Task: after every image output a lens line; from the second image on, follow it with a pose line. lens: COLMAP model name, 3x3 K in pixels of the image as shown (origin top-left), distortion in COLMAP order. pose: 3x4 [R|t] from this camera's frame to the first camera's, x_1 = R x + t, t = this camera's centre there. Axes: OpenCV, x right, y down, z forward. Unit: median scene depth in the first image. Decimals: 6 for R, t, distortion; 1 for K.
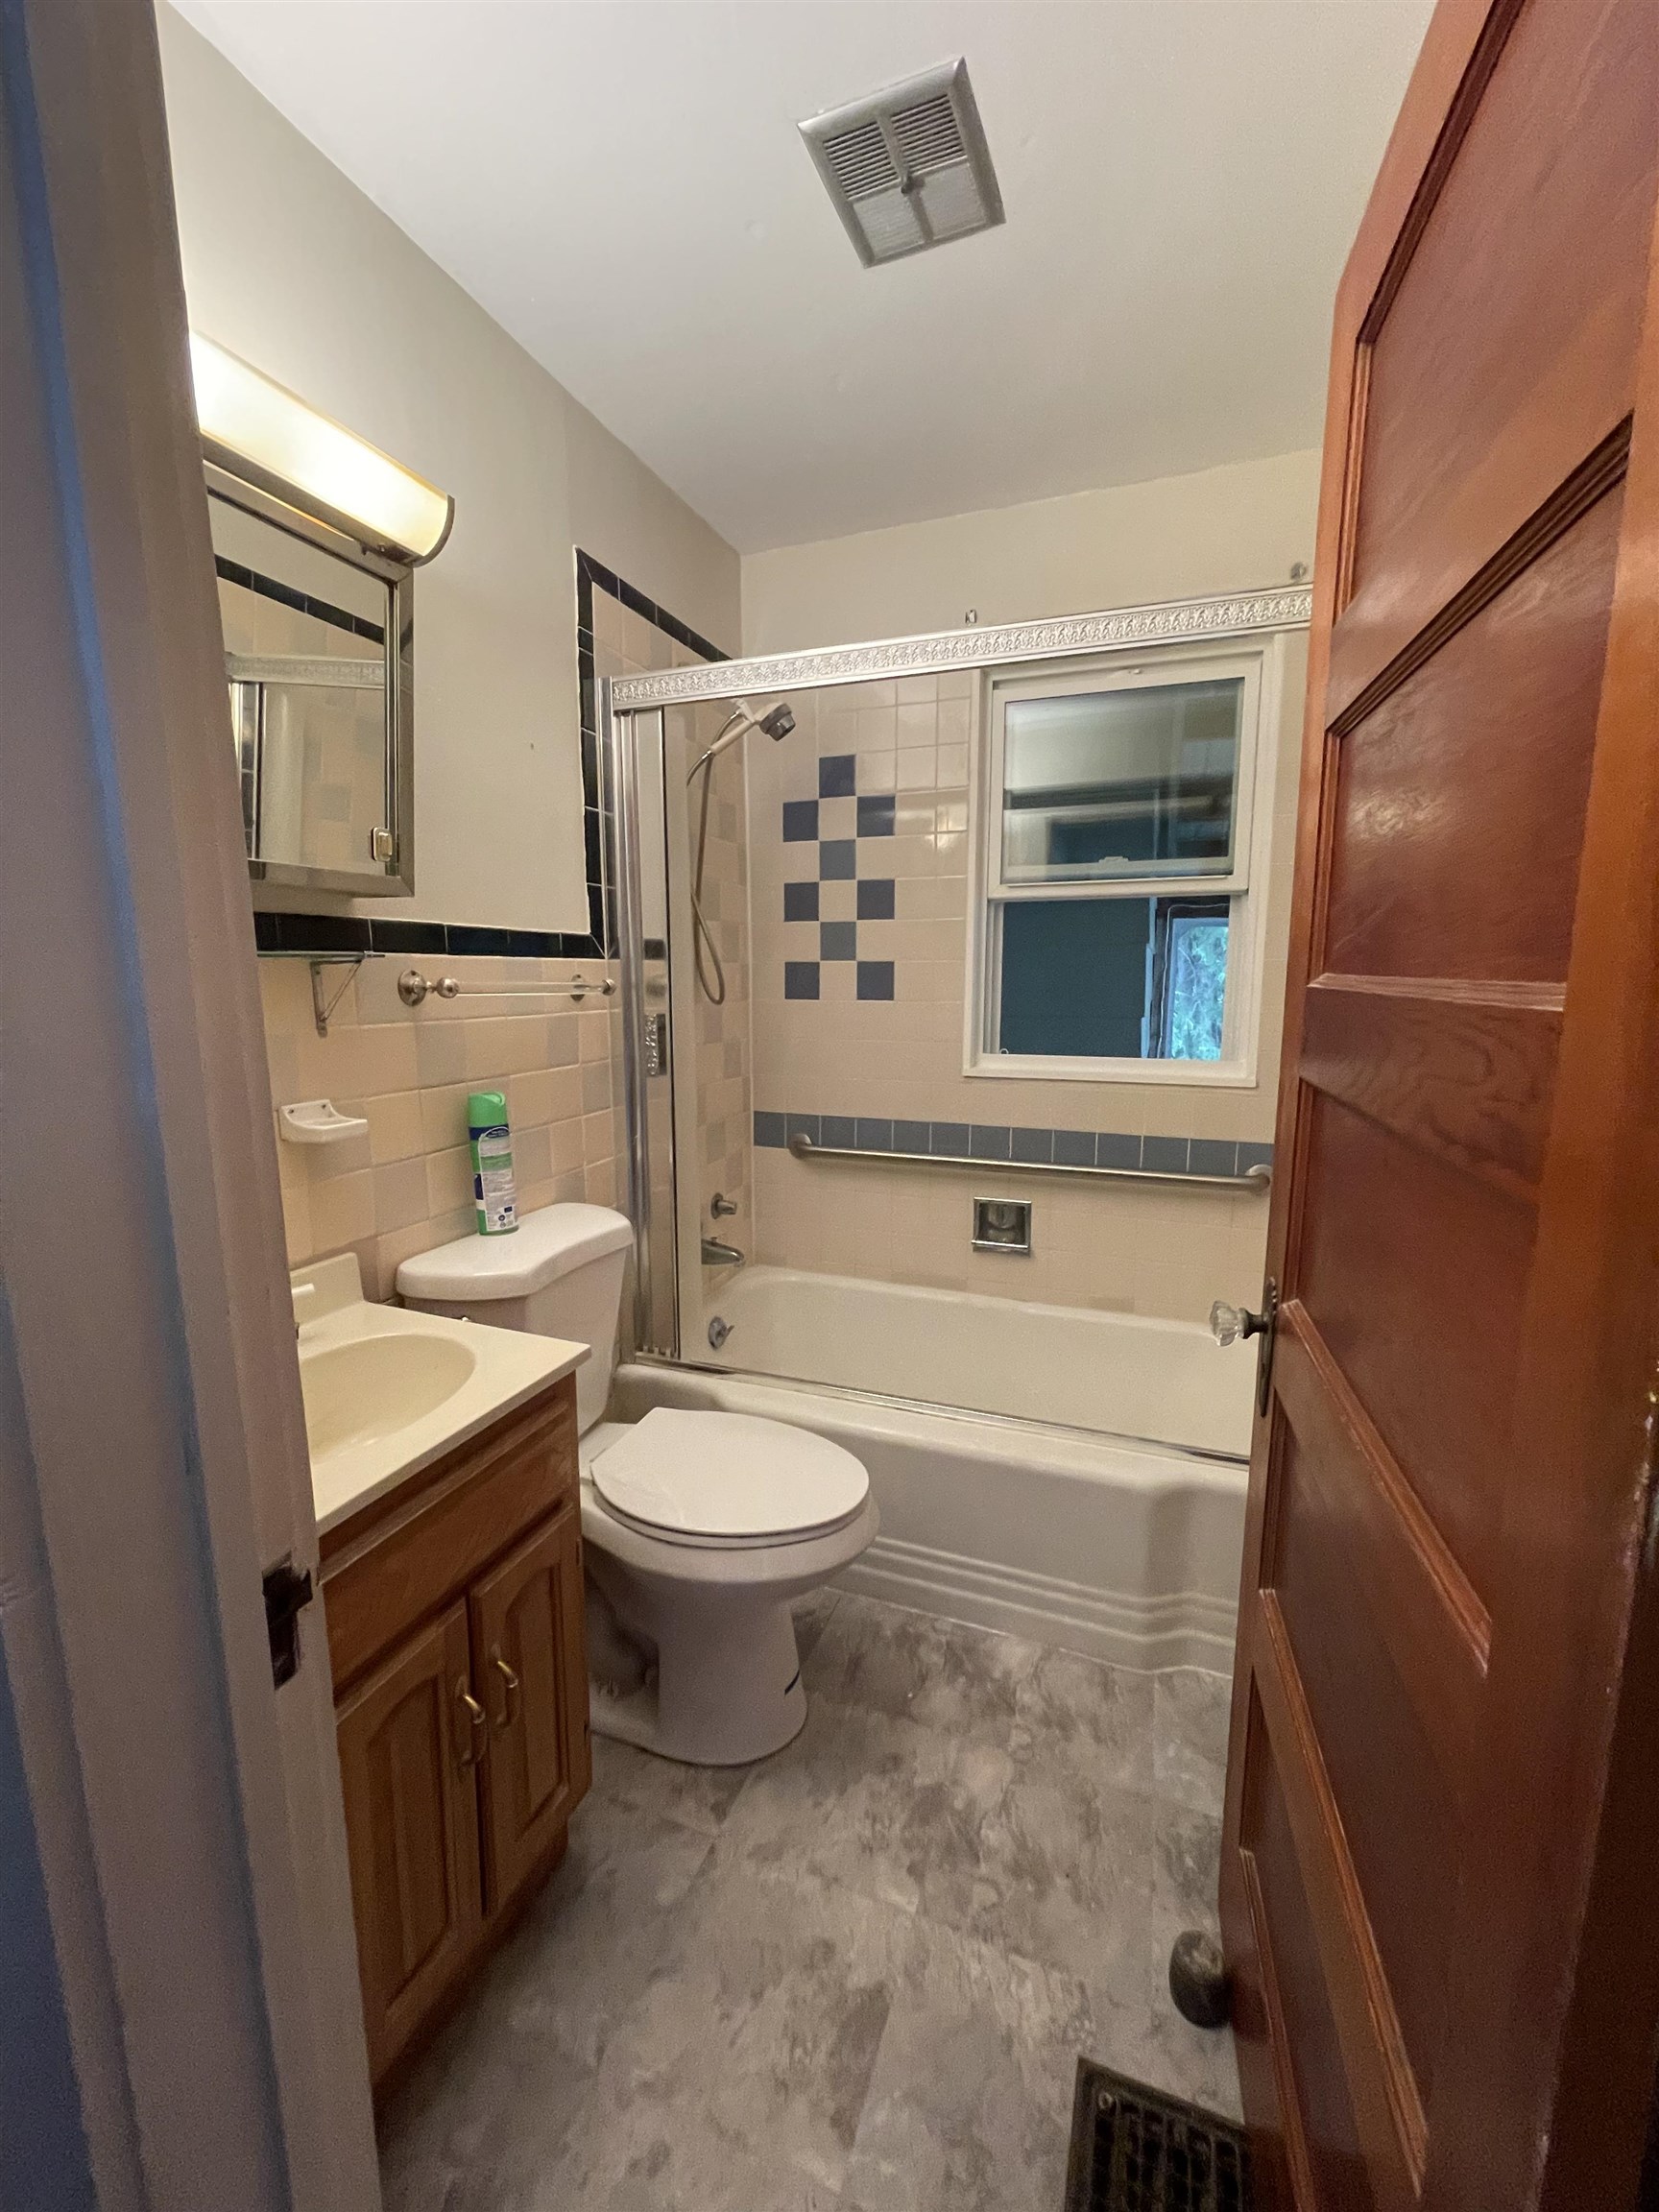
lens RADIAL K [[887.7, 0, 829.3], [0, 887.7, 1105.0], [0, 0, 1]] dist [-0.006757, -0.000761]
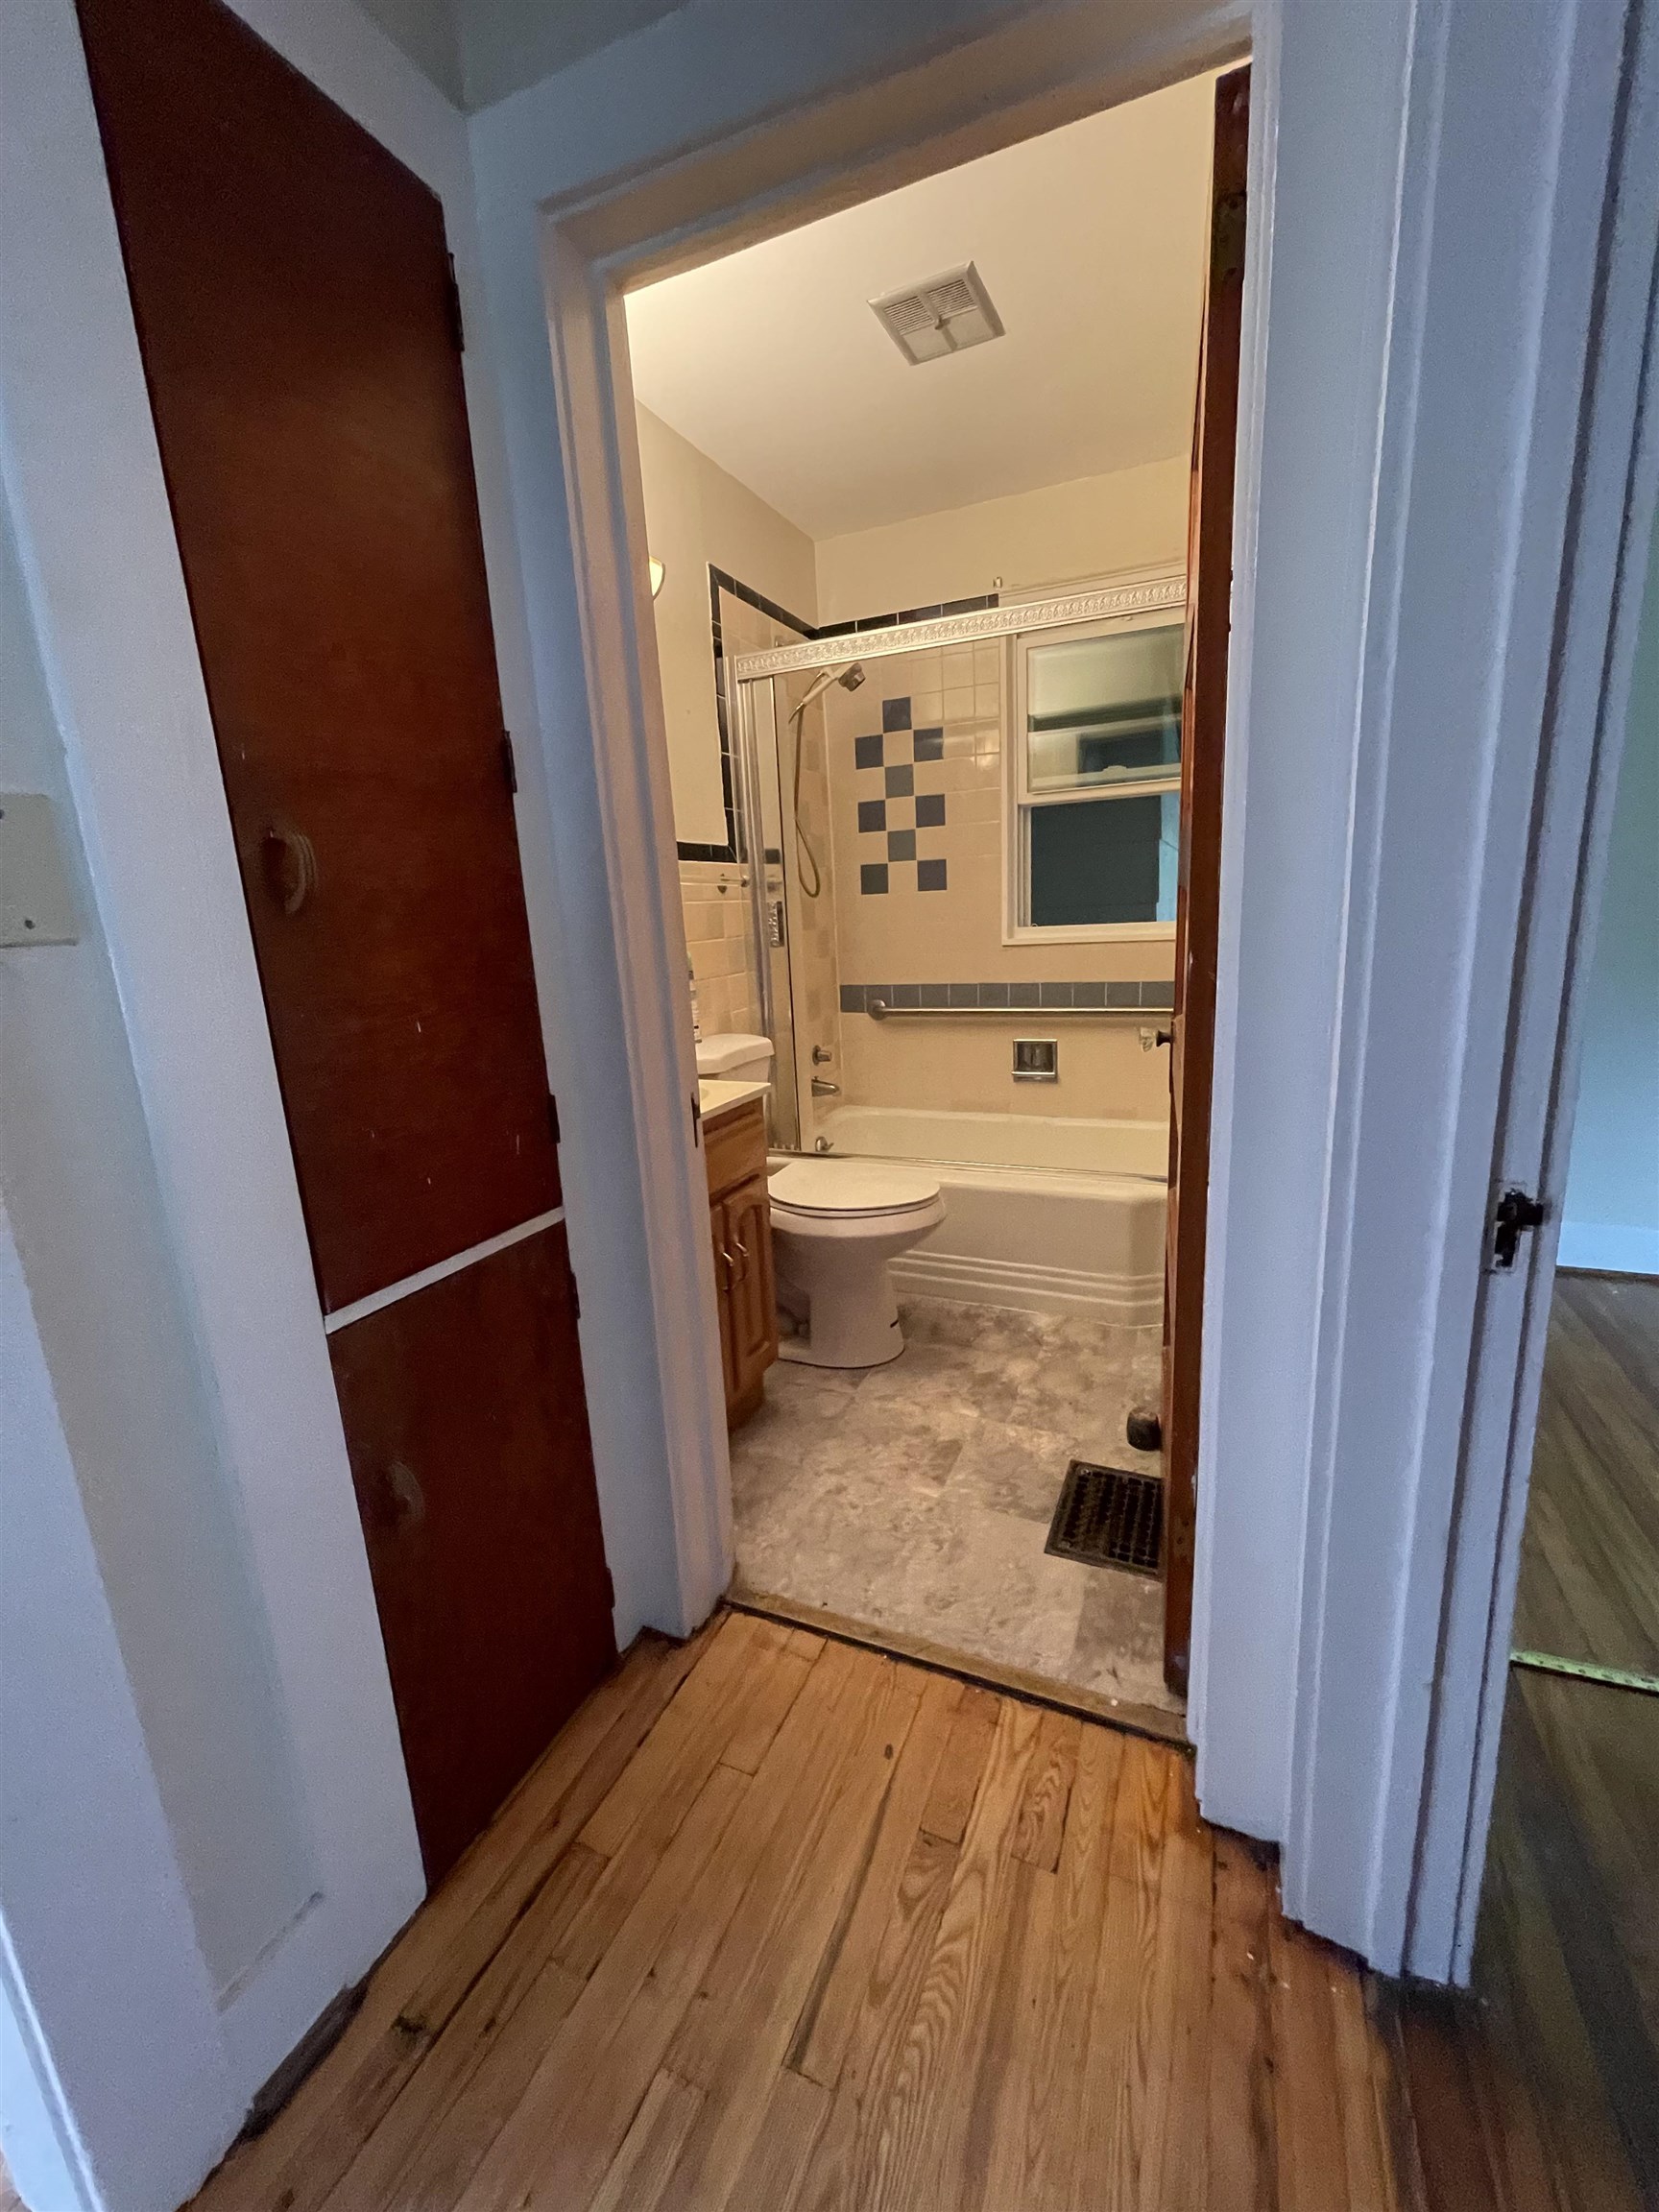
lens RADIAL K [[887.7, 0, 822.9], [0, 887.7, 1106.6], [0, 0, 1]] dist [-0.006757, -0.000761]
pose [[0.996797, -0.036210, -0.071309, -0.034814], [0.041388, 0.996507, 0.072526, 0.126305], [0.068434, -0.075245, 0.994814, -0.424980]]
